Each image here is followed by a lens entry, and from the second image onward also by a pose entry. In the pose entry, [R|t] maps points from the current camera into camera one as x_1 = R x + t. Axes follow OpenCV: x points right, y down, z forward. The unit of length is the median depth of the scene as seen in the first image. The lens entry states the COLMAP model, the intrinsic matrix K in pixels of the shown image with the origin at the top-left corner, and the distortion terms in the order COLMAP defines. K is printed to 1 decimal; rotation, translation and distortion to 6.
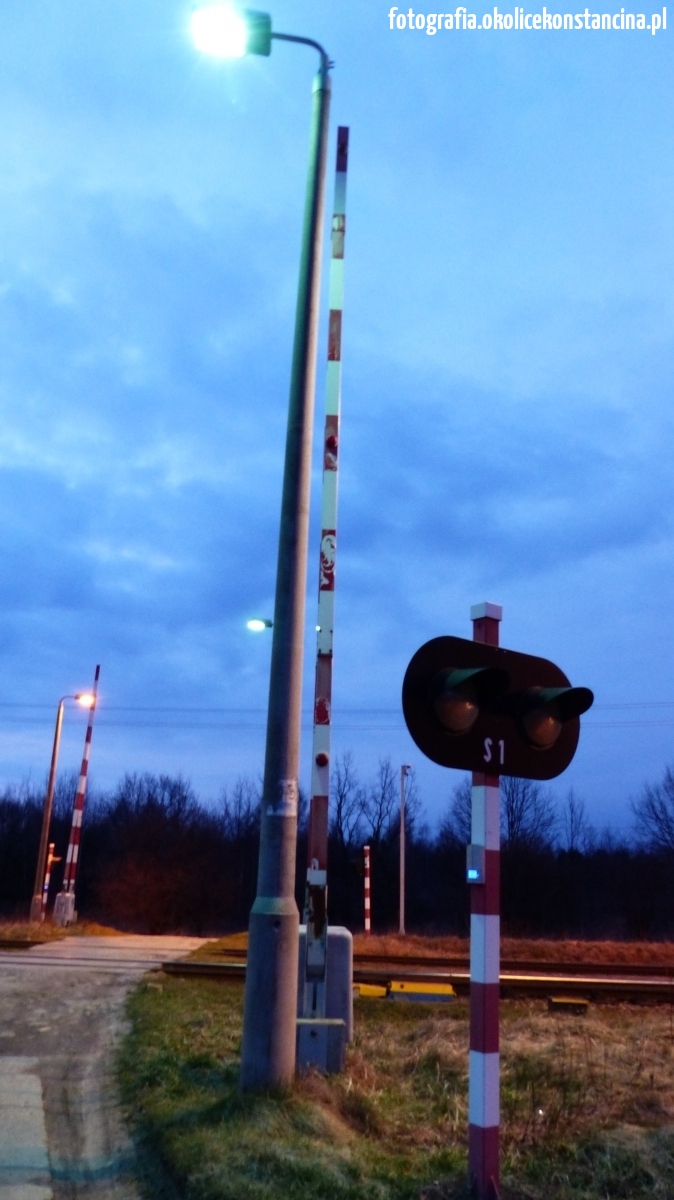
lens RADIAL K [[906.9, 0, 335.0], [0, 906.9, 606.9], [0, 0, 1]] dist [-0.022495, 0.004884]
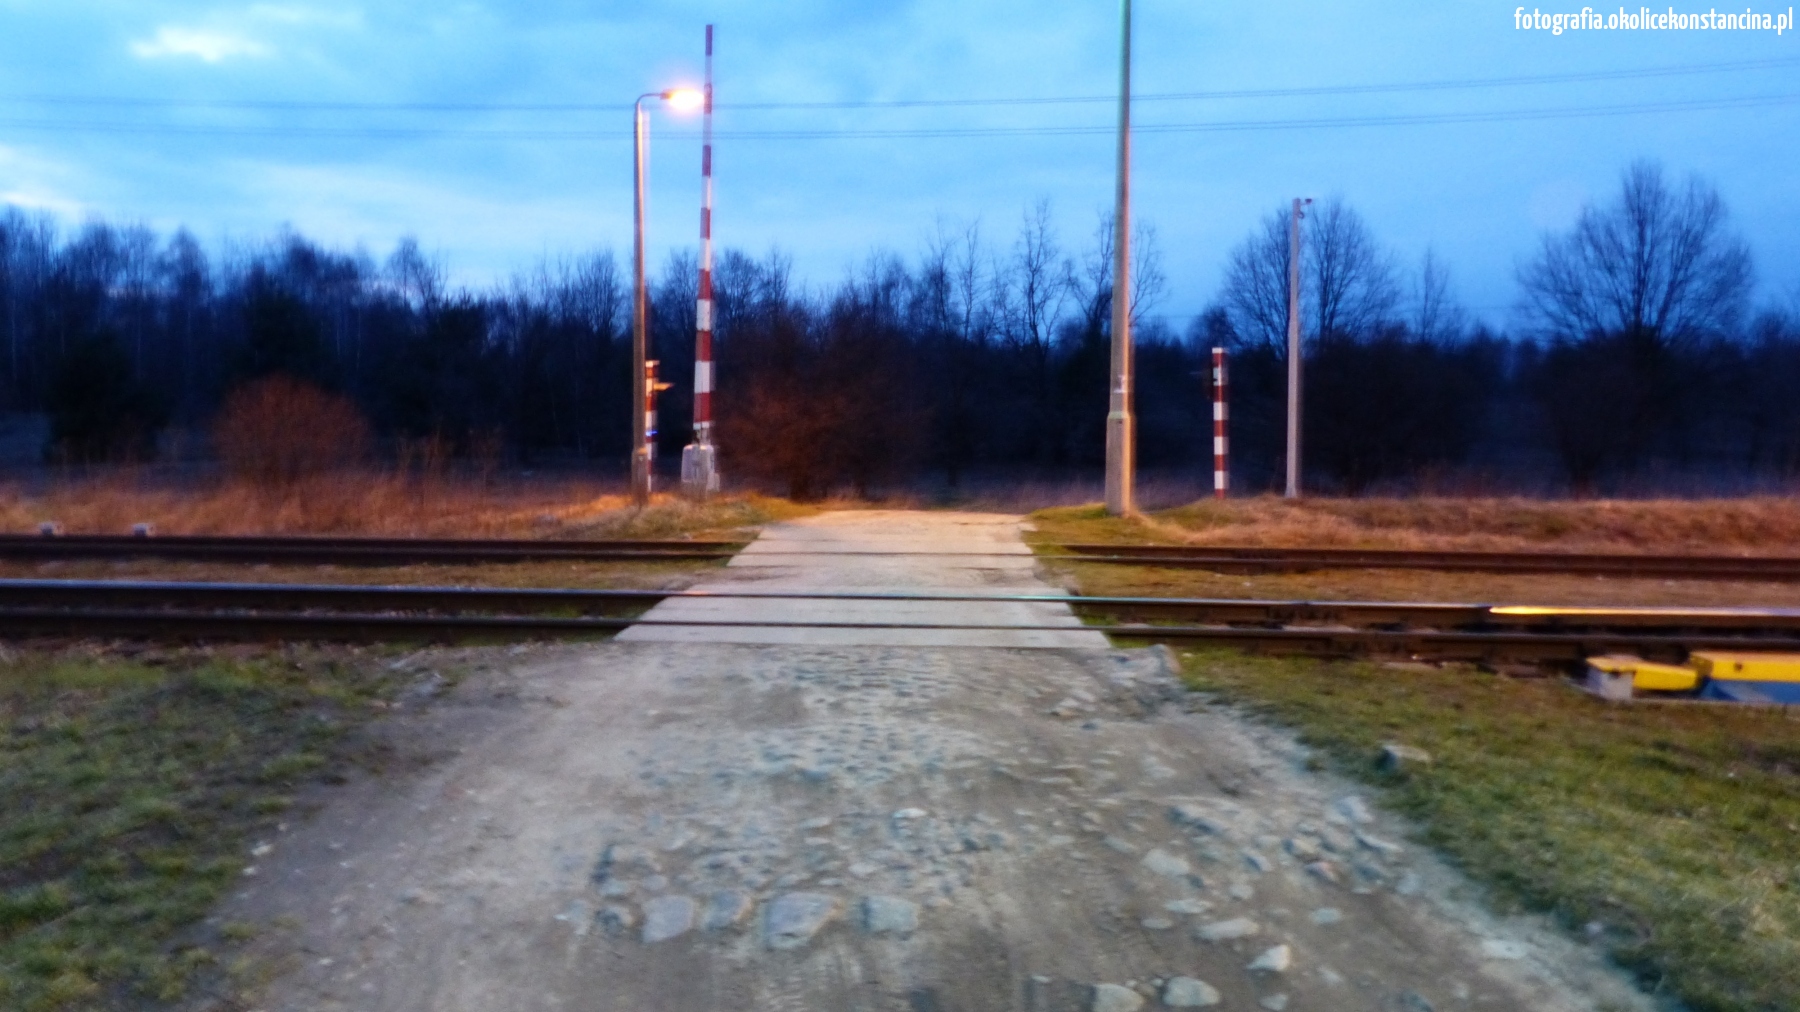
lens RADIAL K [[1360.4, 0, 895.5], [0, 1360.4, 504.6], [0, 0, 1]] dist [-0.022495, 0.004884]
pose [[0.998452, -0.025677, -0.049331, -0.208547], [0.041794, 0.931633, 0.360988, 0.074919], [0.036689, -0.362491, 0.931265, 0.301974]]
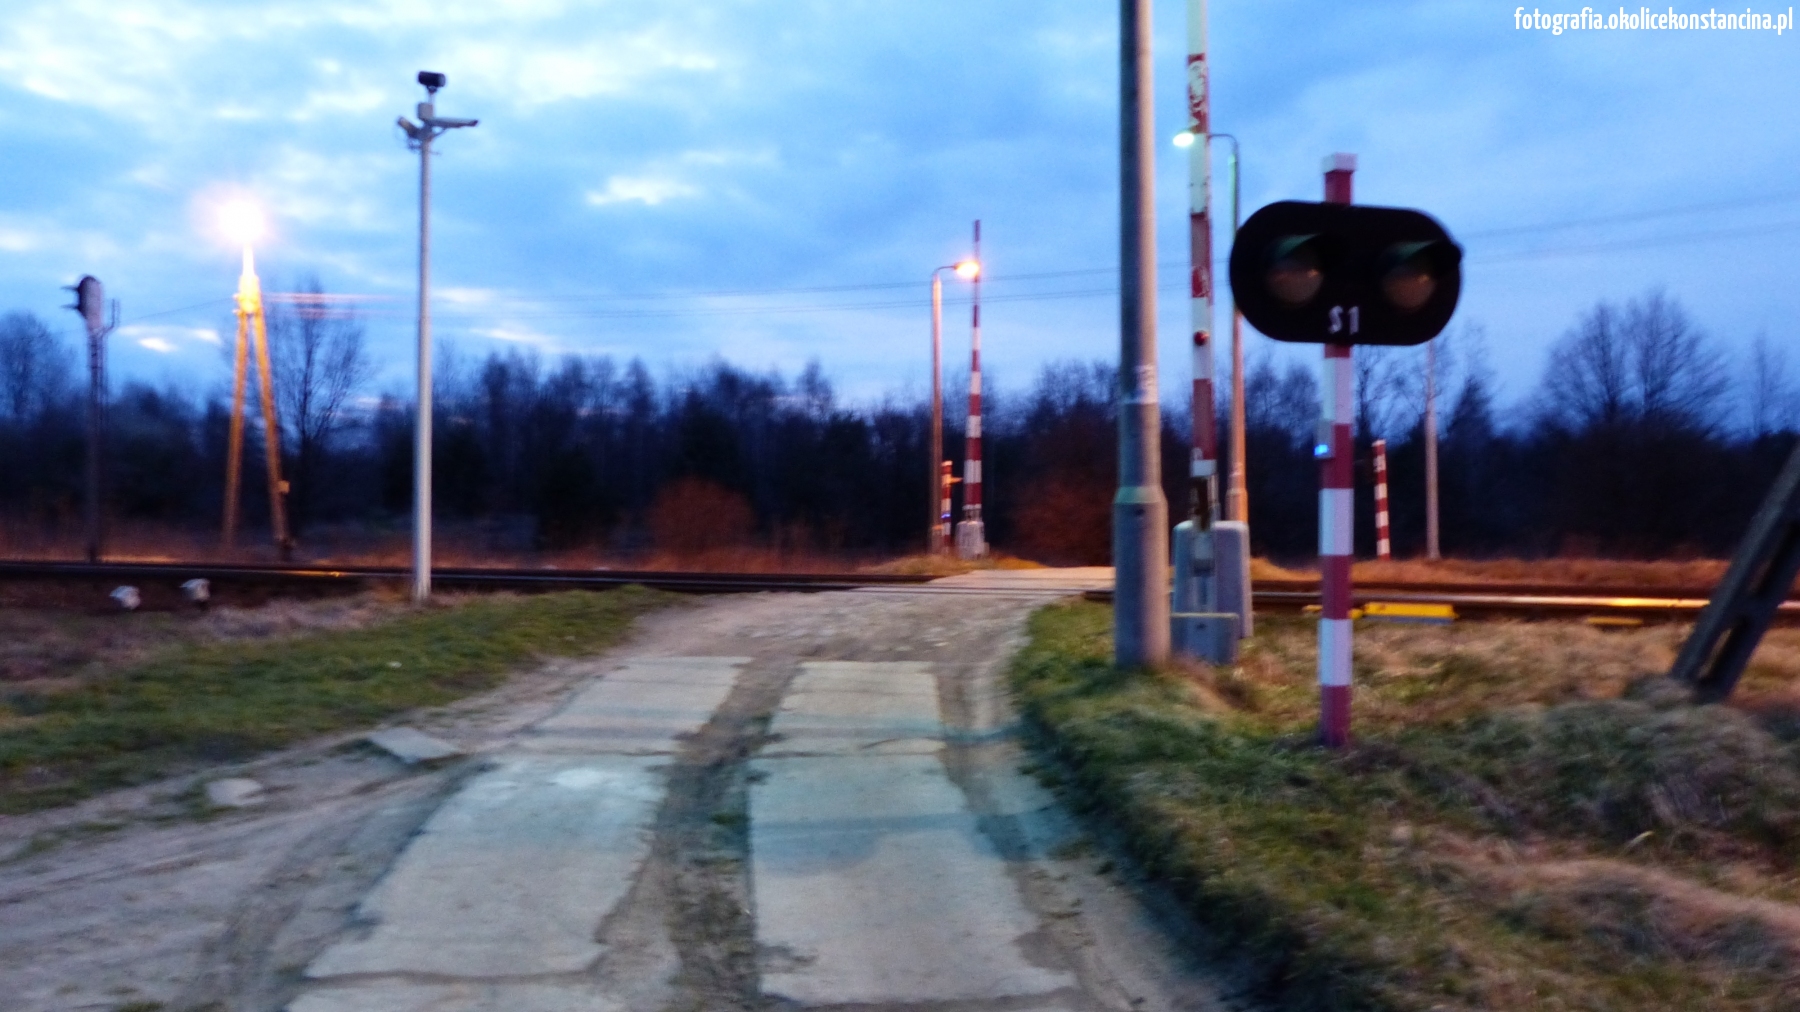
lens RADIAL K [[1360.4, 0, 895.5], [0, 1360.4, 504.6], [0, 0, 1]] dist [-0.022495, 0.004884]
pose [[0.941565, -0.040498, -0.334389, 0.053628], [0.134862, 0.955026, 0.264078, -0.023669], [0.308655, -0.293743, 0.904681, -0.120777]]
